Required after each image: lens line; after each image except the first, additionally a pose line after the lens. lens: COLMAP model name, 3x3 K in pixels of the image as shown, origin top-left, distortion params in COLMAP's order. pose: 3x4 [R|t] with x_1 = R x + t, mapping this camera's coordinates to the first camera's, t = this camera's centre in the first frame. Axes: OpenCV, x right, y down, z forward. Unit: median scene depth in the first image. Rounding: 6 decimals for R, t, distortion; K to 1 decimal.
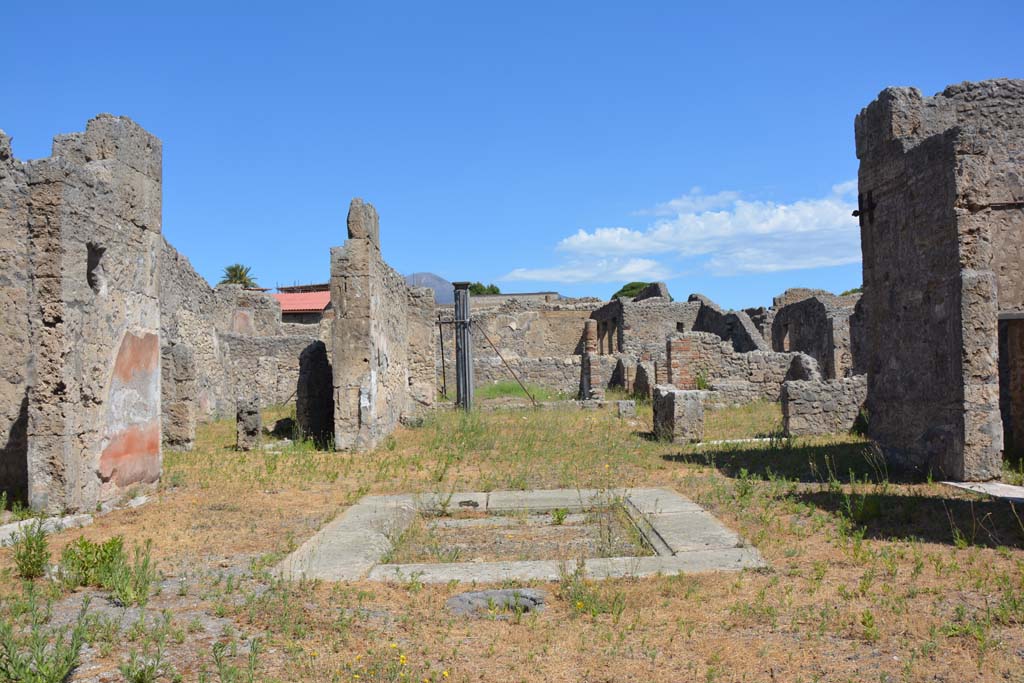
lens RADIAL K [[801.6, 0, 512.0], [0, 801.6, 341.5], [0, 0, 1]] dist [-0.174069, 0.126029]
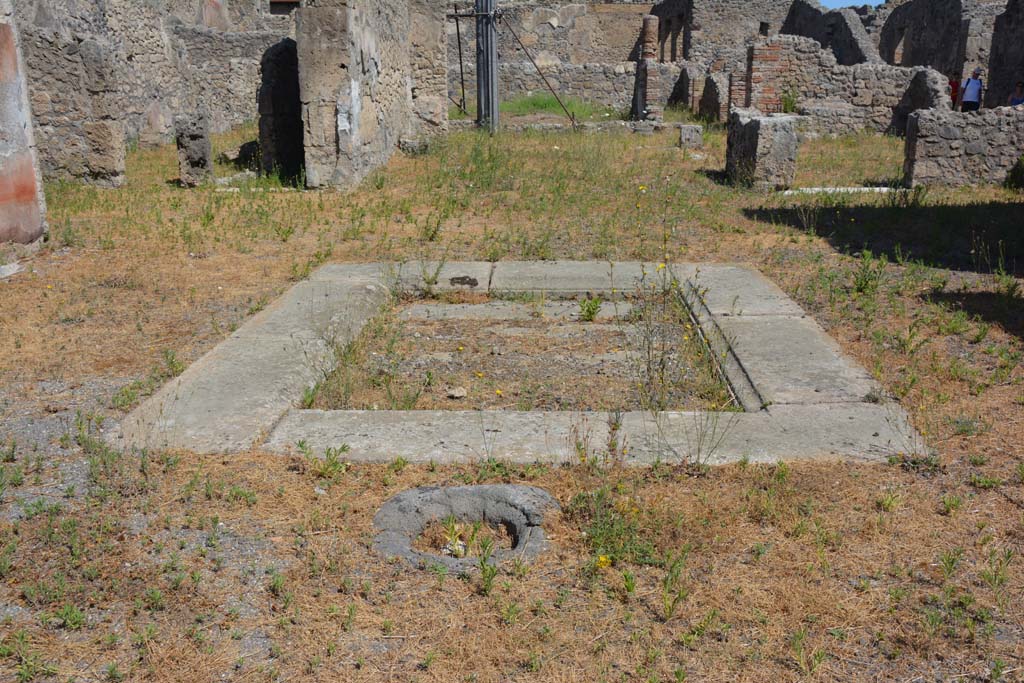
lens RADIAL K [[894.1, 0, 512.0], [0, 894.1, 341.5], [0, 0, 1]] dist [-0.120970, 0.187204]
pose [[0.998696, 0.031848, -0.039889, 0.013780], [-0.017339, 0.946676, 0.321719, -0.000903], [0.048008, -0.320608, 0.945994, 0.147430]]
